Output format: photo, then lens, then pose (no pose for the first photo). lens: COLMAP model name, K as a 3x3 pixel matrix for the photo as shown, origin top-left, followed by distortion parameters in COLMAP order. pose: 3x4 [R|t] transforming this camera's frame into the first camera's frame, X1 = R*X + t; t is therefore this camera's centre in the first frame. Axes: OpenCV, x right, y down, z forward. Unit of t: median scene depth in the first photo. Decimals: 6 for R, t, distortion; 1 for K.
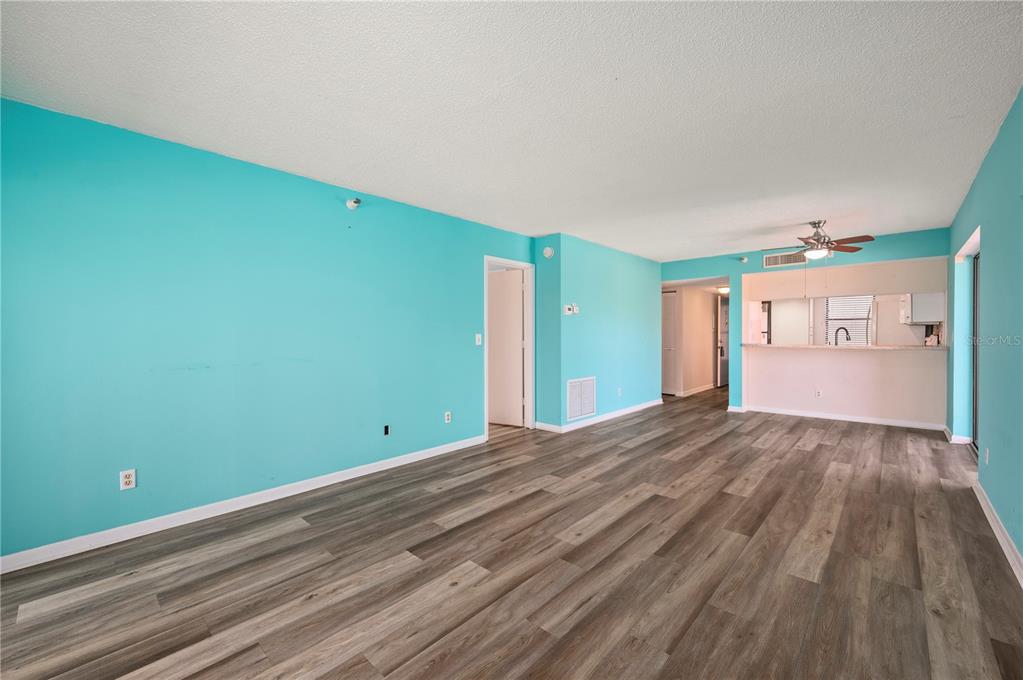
lens RADIAL K [[407.8, 0, 524.5], [0, 407.8, 344.2], [0, 0, 1]] dist [-0.001359, -0.000340]
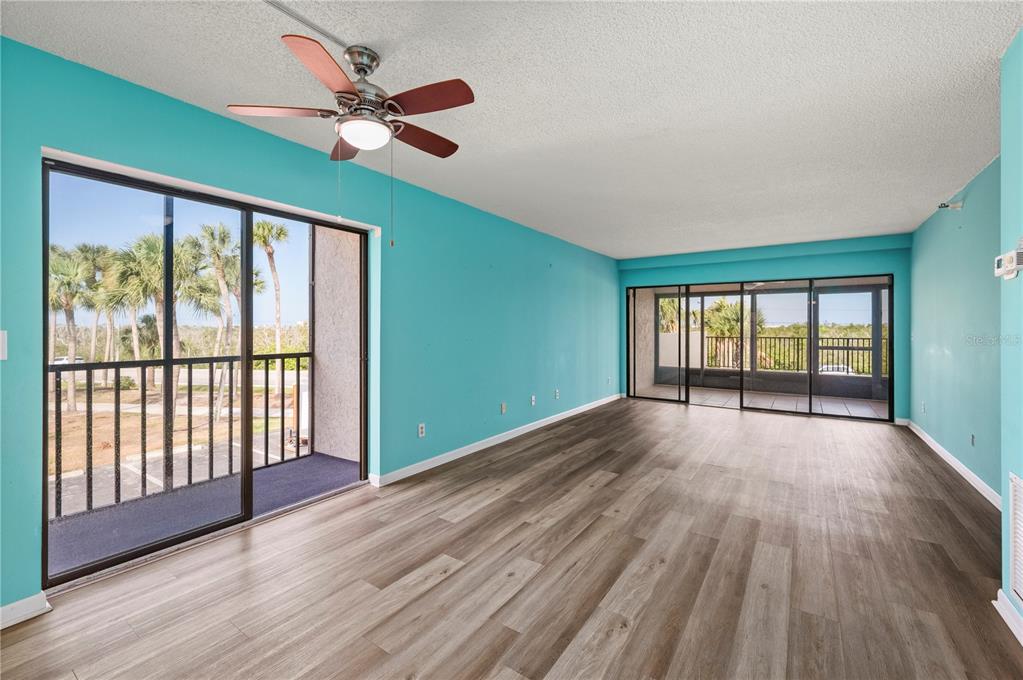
lens RADIAL K [[422.4, 0, 507.9], [0, 422.4, 333.1], [0, 0, 1]] dist [-0.006356, 0.001040]
pose [[-0.993728, 0.008967, -0.111464, 0.799528], [0.005107, 0.999379, 0.034869, -0.059972], [0.111707, 0.034081, -0.993157, 1.836961]]
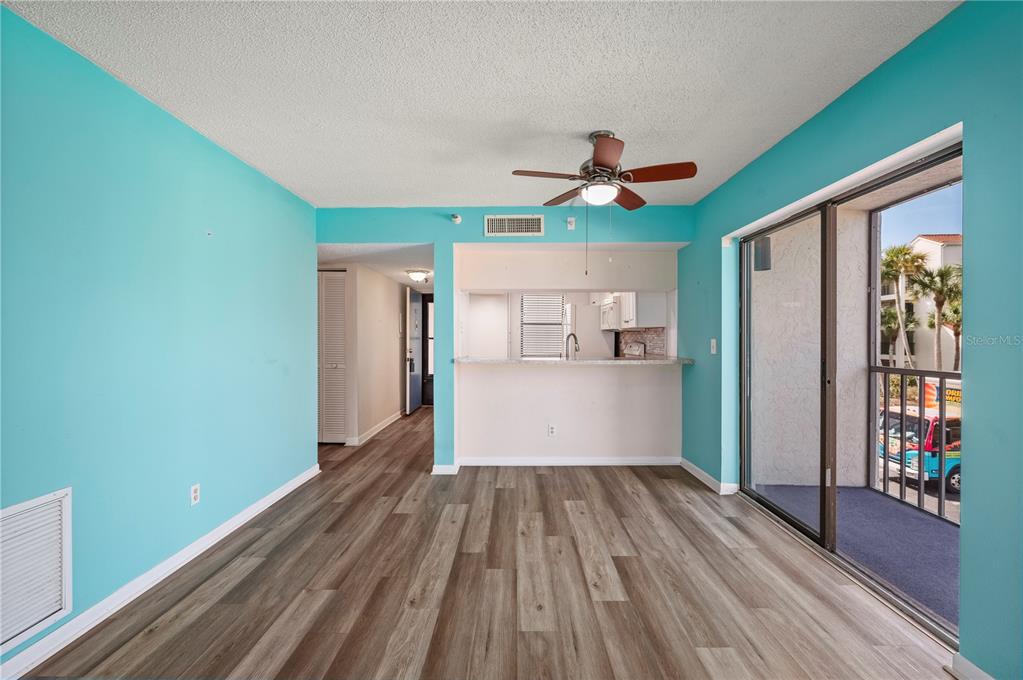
lens RADIAL K [[422.4, 0, 506.9], [0, 422.4, 342.4], [0, 0, 1]] dist [-0.006356, 0.001040]
pose [[0.761186, -0.000610, 0.648533, 0.337219], [0.009332, 0.999906, -0.010012, -0.033054], [-0.648466, 0.013673, 0.761120, 0.843935]]
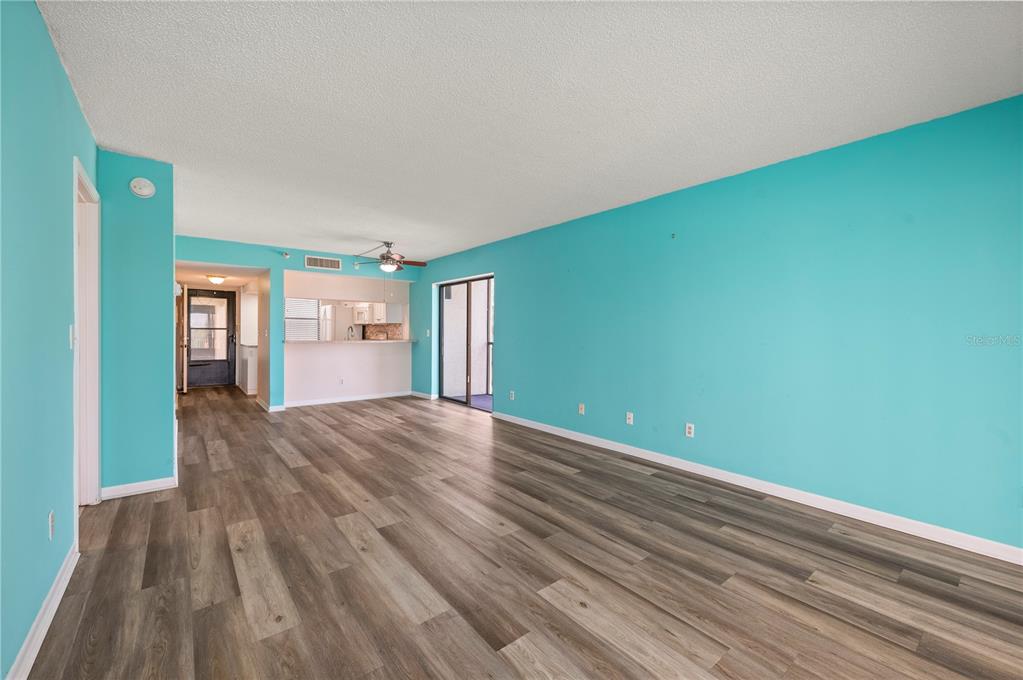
lens RADIAL K [[407.8, 0, 503.3], [0, 407.8, 336.2], [0, 0, 1]] dist [-0.001359, -0.000340]
pose [[0.174918, -0.000178, 0.984583, -0.598262], [0.014390, 0.999894, -0.002375, -0.002530], [-0.984478, 0.014583, 0.174902, 0.553729]]
